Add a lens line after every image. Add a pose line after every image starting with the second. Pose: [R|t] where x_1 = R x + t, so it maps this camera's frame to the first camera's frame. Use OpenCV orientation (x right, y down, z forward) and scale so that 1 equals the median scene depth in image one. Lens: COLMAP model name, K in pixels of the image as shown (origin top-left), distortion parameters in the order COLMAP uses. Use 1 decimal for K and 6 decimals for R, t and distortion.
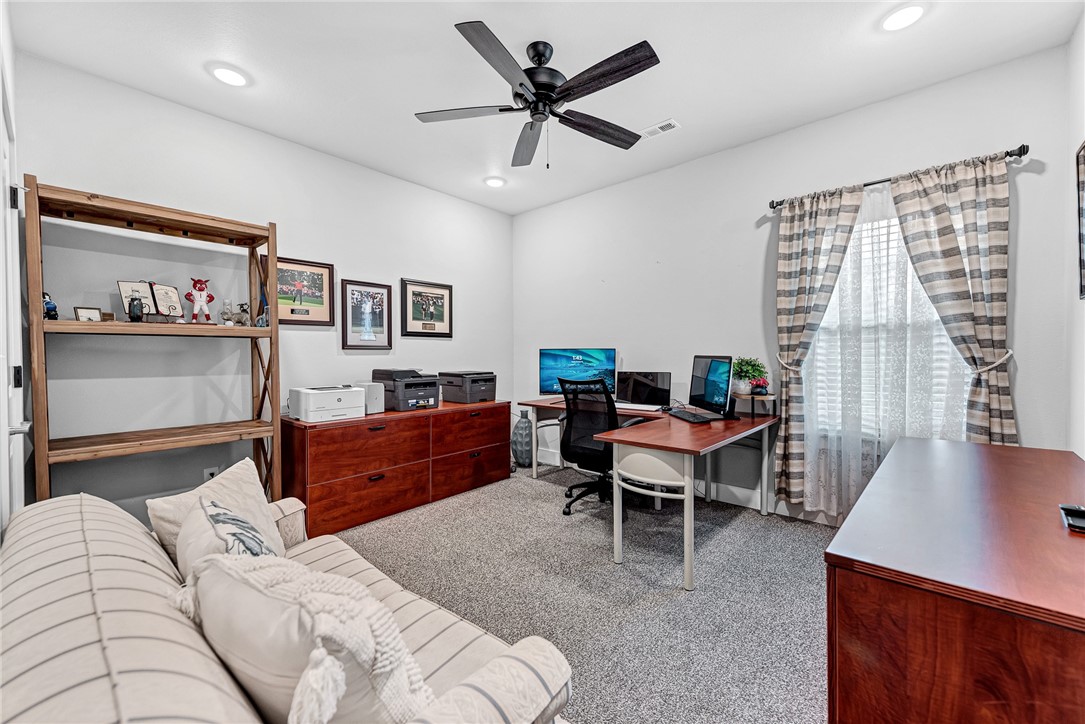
lens RADIAL K [[429.8, 0, 541.9], [0, 429.8, 363.2], [0, 0, 1]] dist [0.005183, -0.000308]
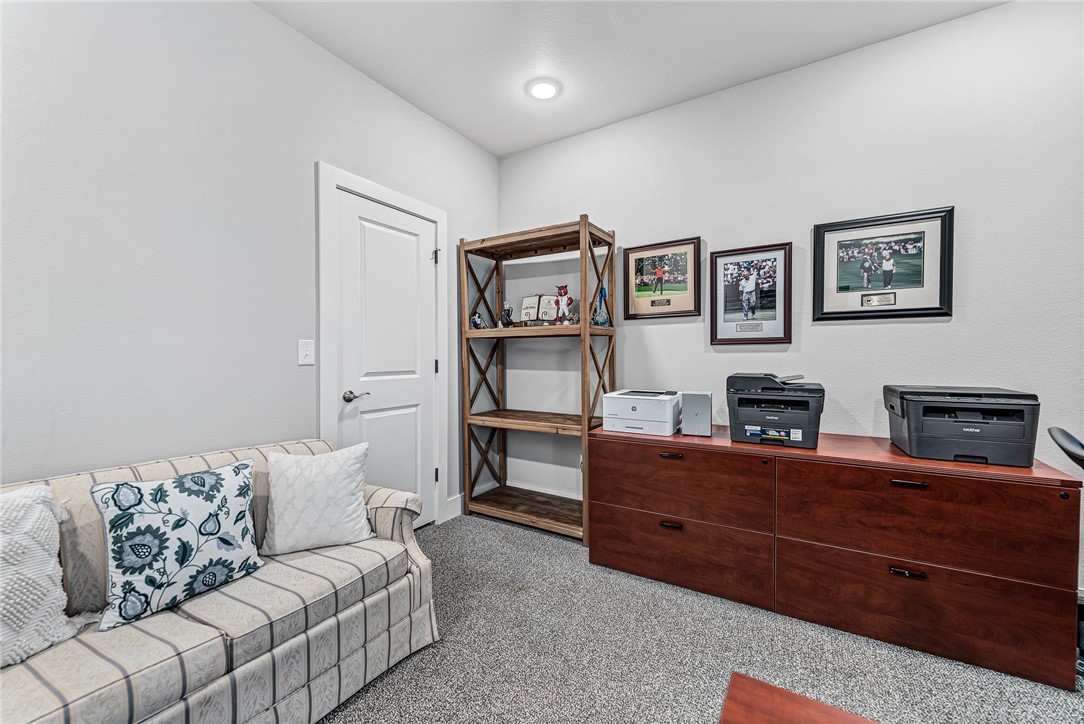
lens RADIAL K [[429.4, 0, 541.4], [0, 429.4, 363.2], [0, 0, 1]] dist [0.005183, -0.000308]
pose [[0.167722, 0.021727, -0.985595, 0.233561], [-0.017926, 0.999659, 0.018987, -0.009115], [0.985671, 0.014484, 0.168054, 0.574098]]
